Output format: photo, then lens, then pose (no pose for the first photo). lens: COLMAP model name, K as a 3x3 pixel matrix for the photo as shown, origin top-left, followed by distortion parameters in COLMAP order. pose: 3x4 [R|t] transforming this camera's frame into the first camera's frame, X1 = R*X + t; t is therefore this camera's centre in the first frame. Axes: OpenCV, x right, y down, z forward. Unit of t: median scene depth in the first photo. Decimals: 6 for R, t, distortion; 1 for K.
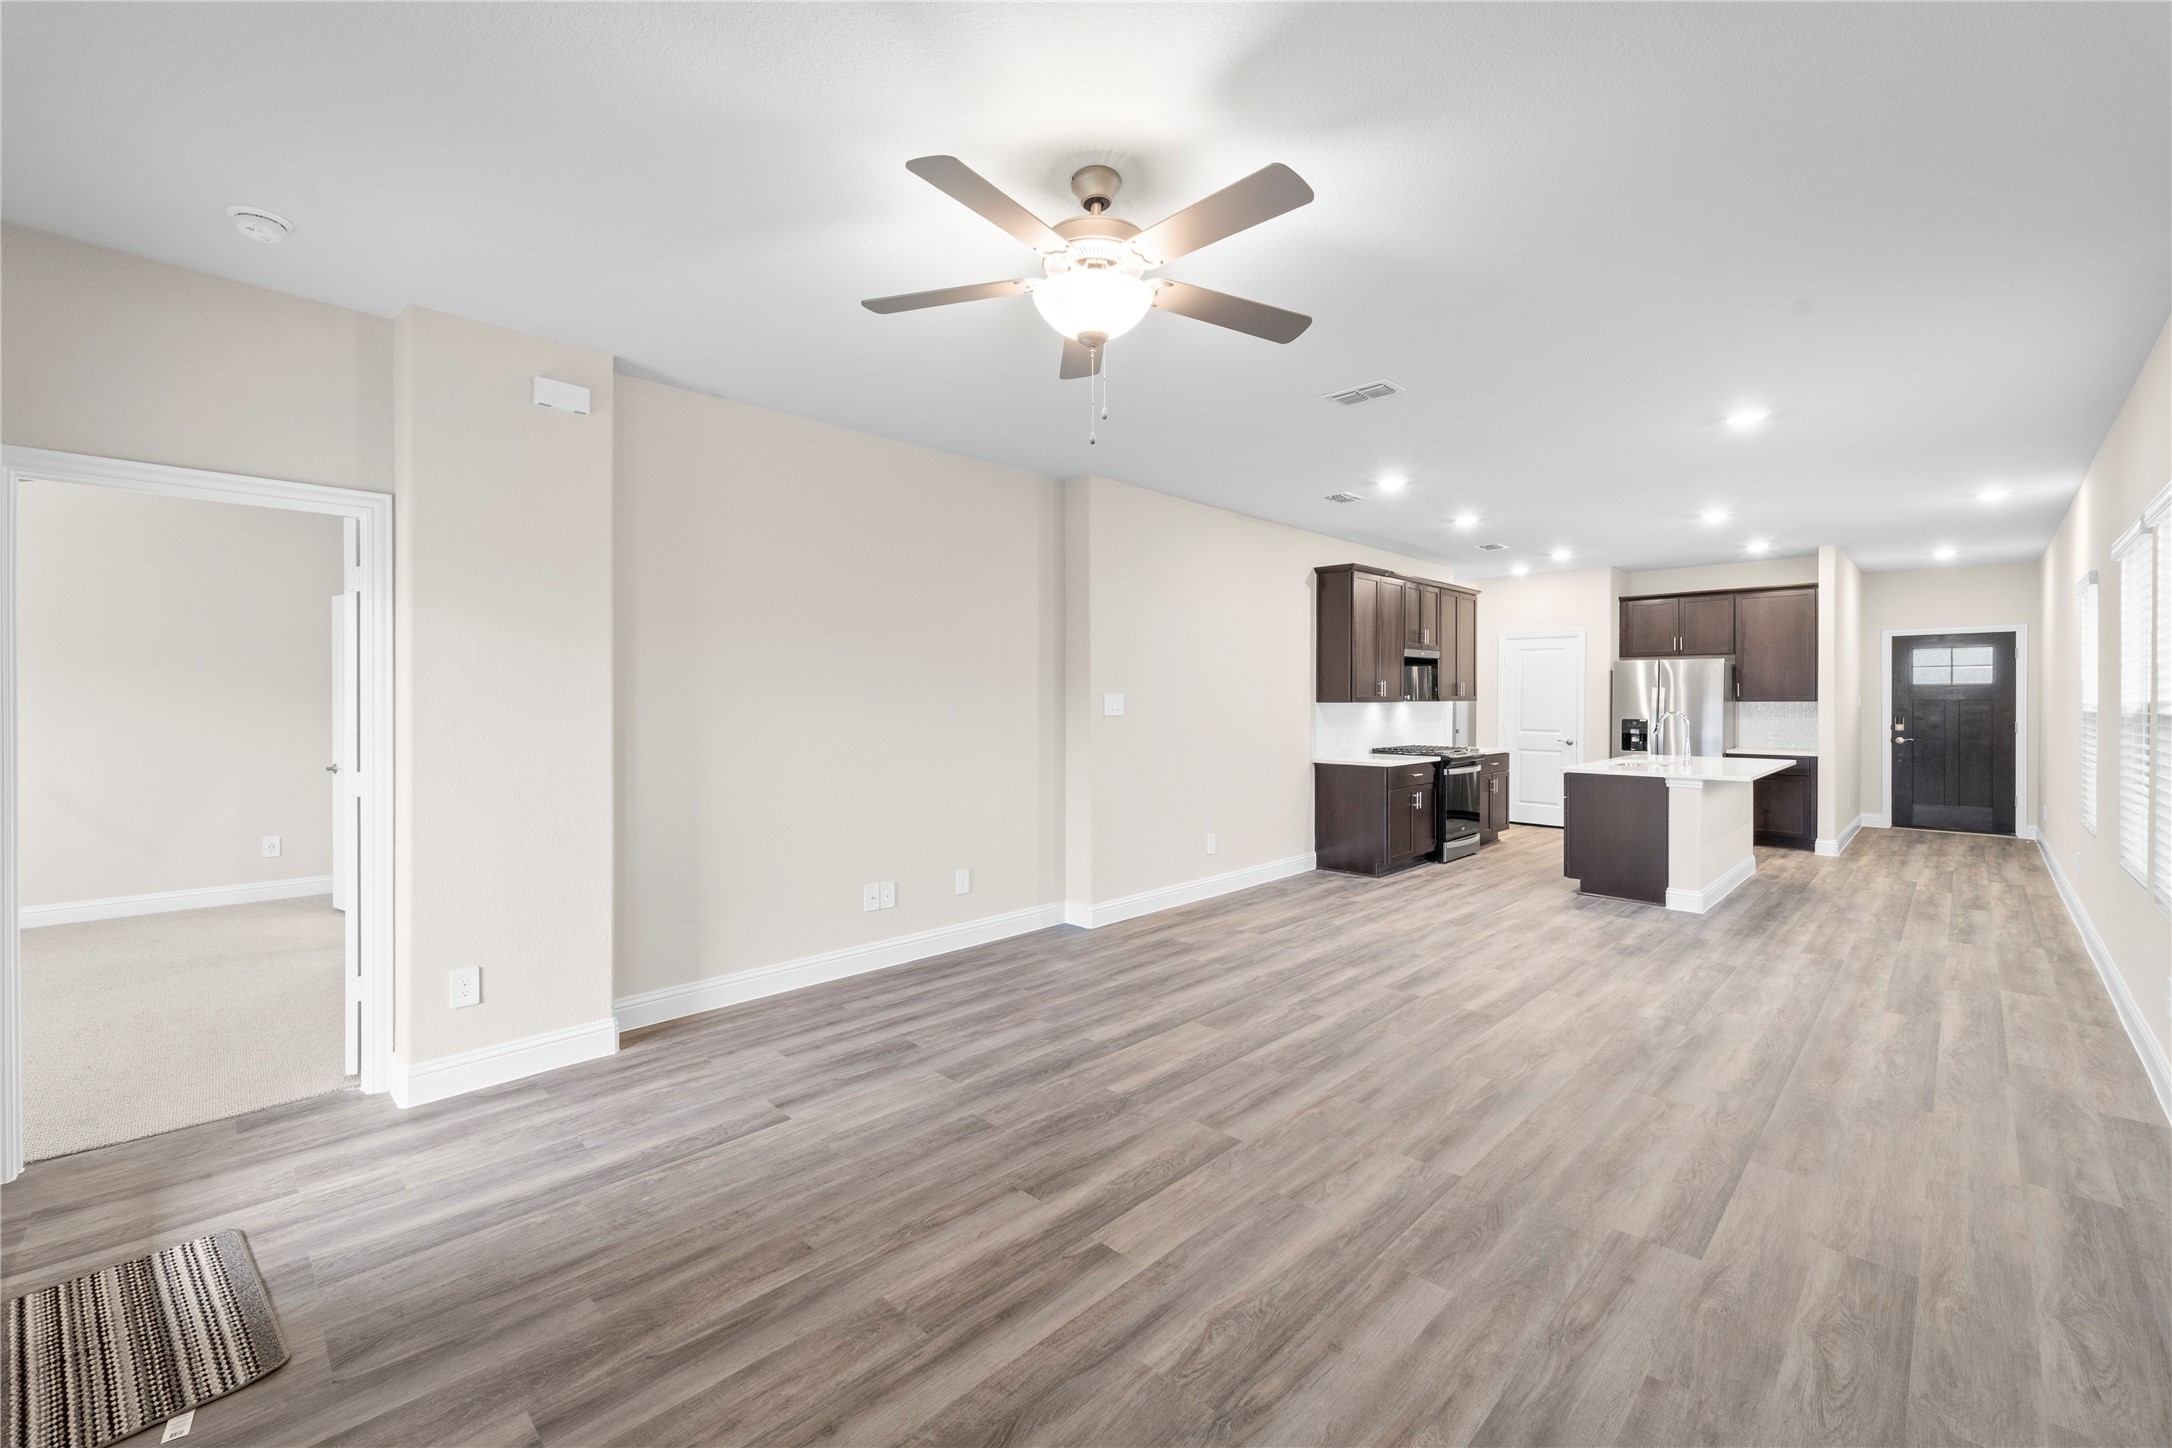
lens RADIAL K [[891.9, 0, 1051.2], [0, 891.9, 702.0], [0, 0, 1]] dist [0.005801, -0.002778]
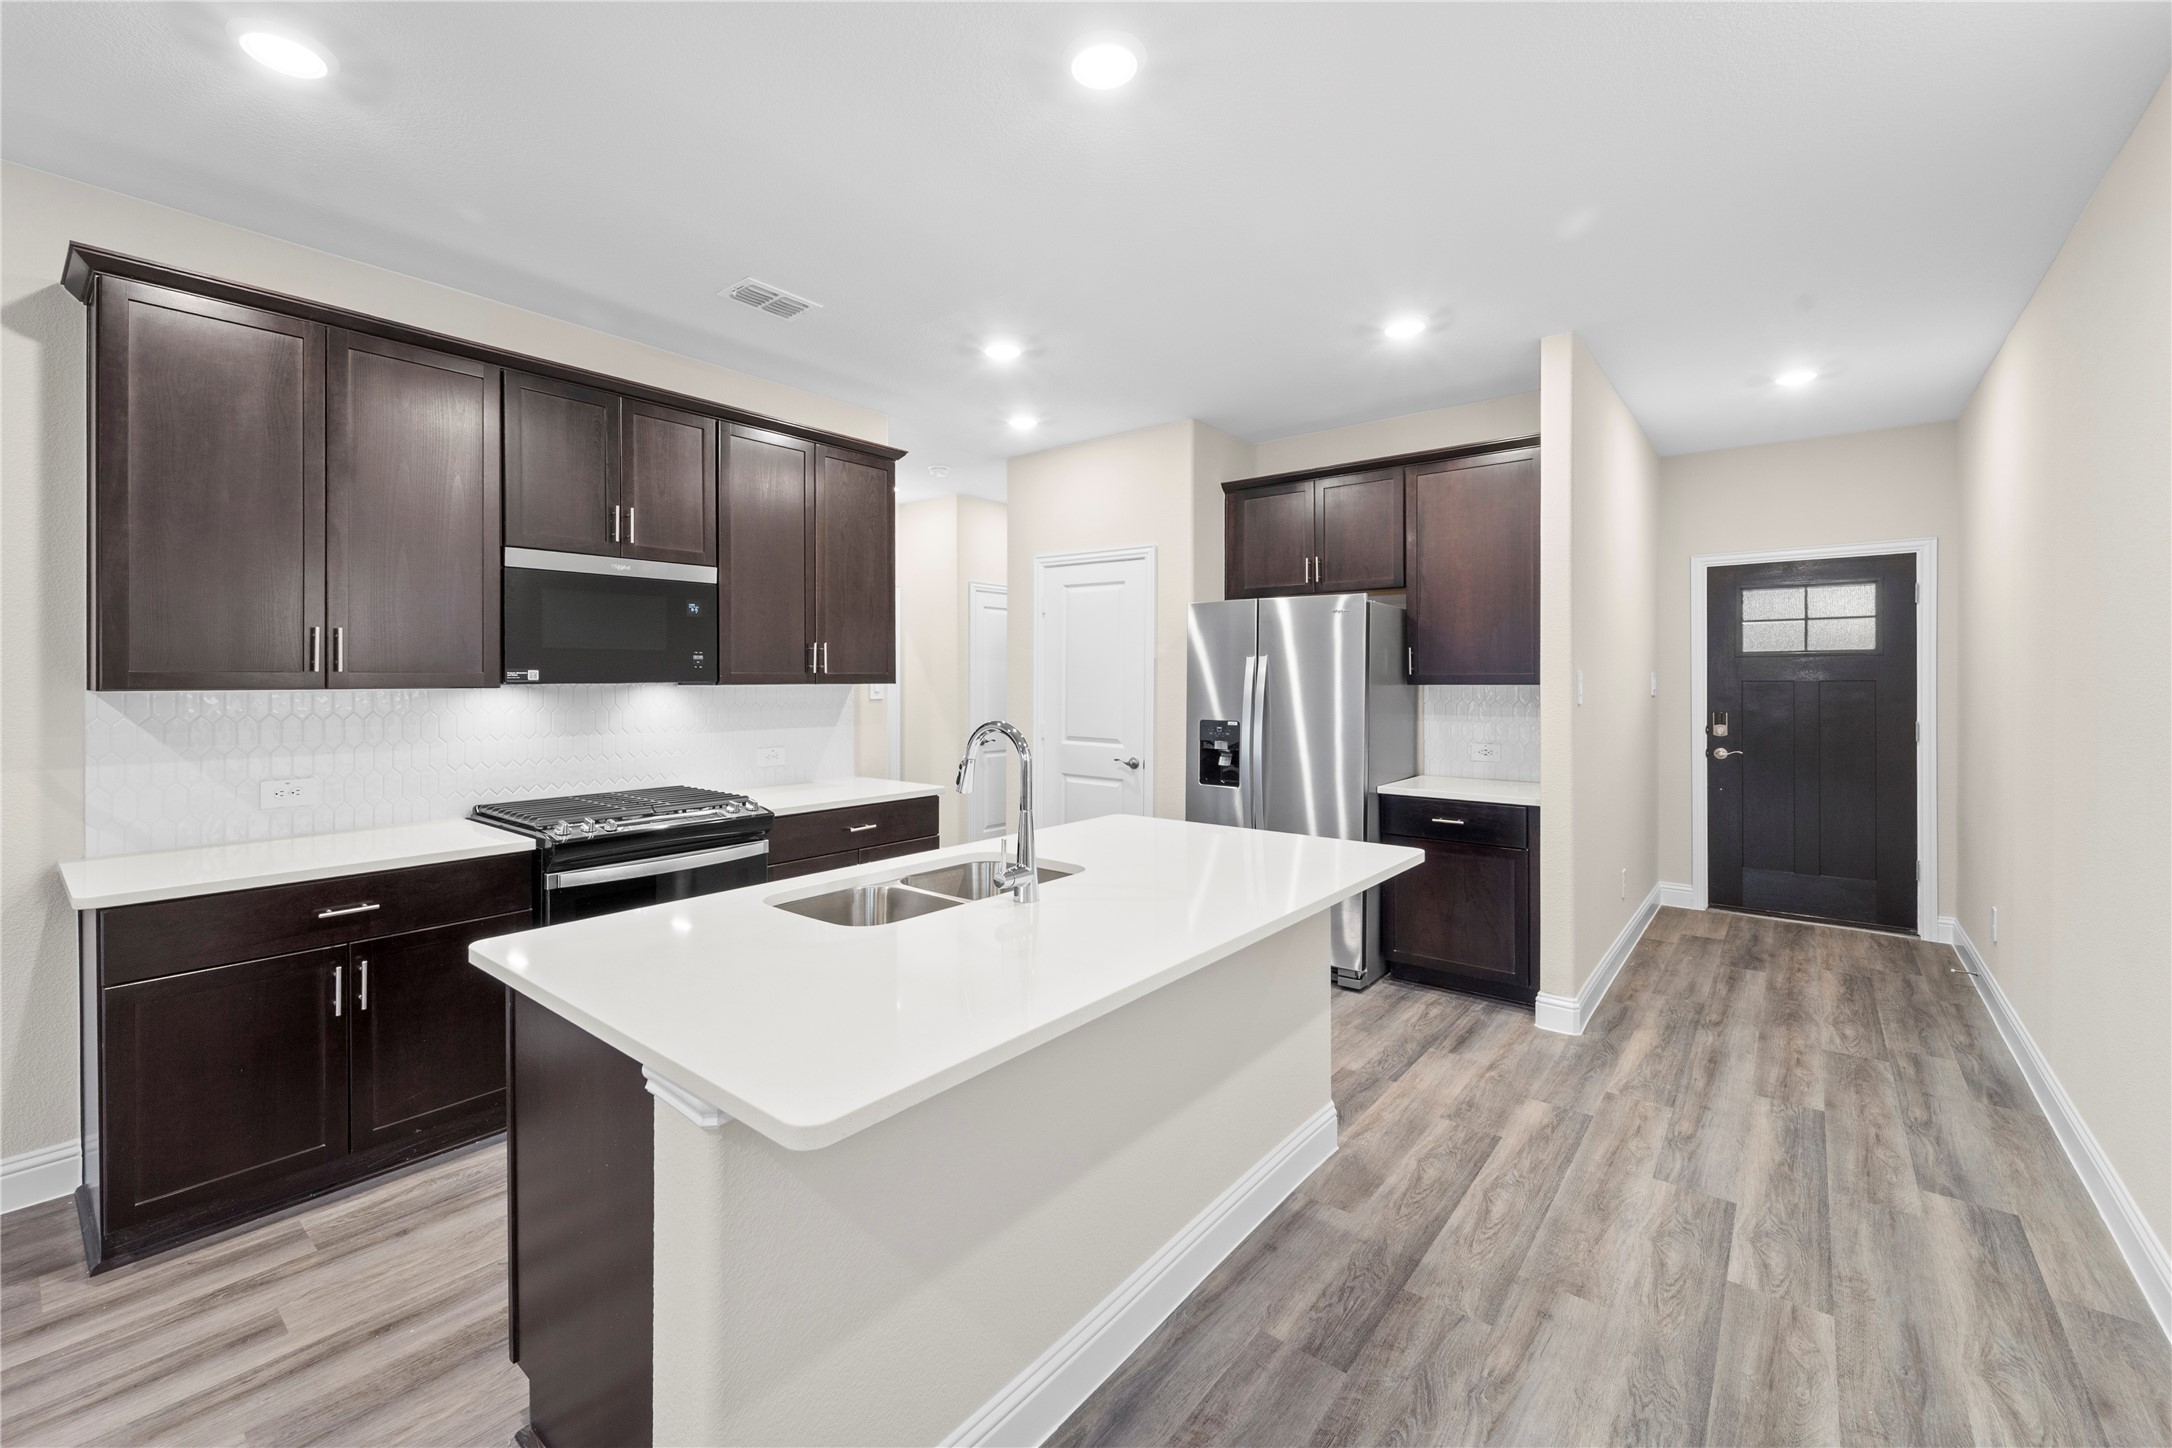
lens RADIAL K [[891.9, 0, 1056.5], [0, 891.9, 680.2], [0, 0, 1]] dist [0.005801, -0.002778]
pose [[0.994846, -0.000759, 0.101396, 0.540222], [0.001207, 0.999990, -0.004358, -0.000981], [-0.101392, 0.004458, 0.994837, 0.548029]]
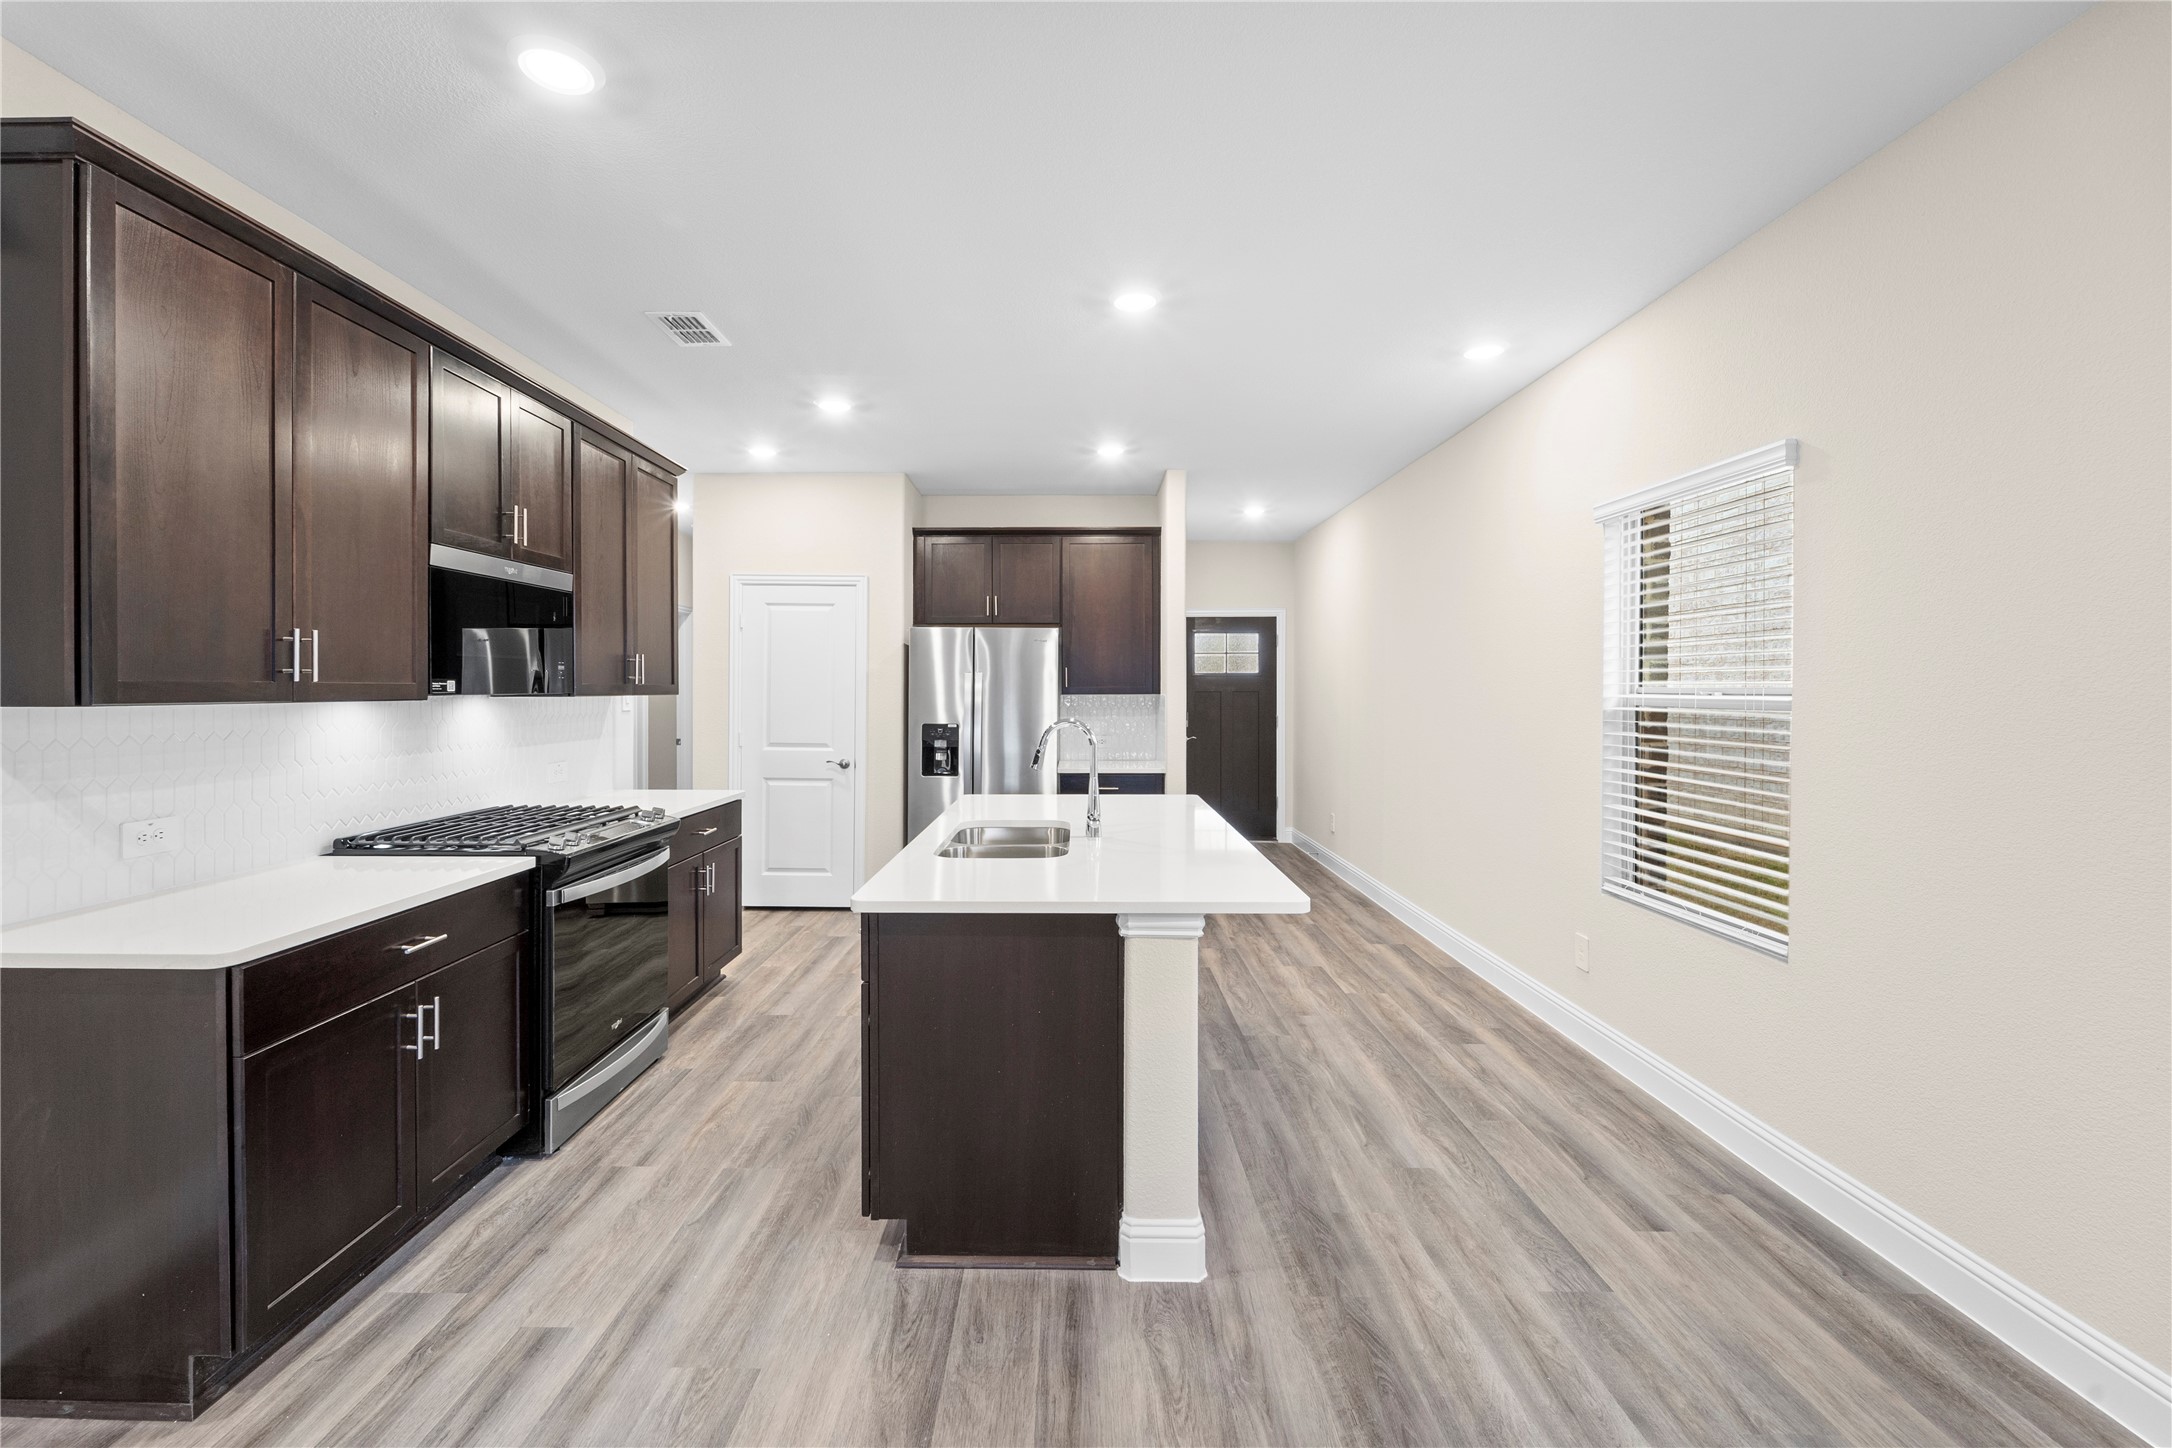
lens RADIAL K [[891.9, 0, 1060.6], [0, 891.9, 693.9], [0, 0, 1]] dist [0.005801, -0.002778]
pose [[0.708415, -0.004017, 0.705784, 0.297312], [0.004883, 0.999988, 0.000791, -0.001127], [-0.705779, 0.002886, 0.708426, 0.539154]]
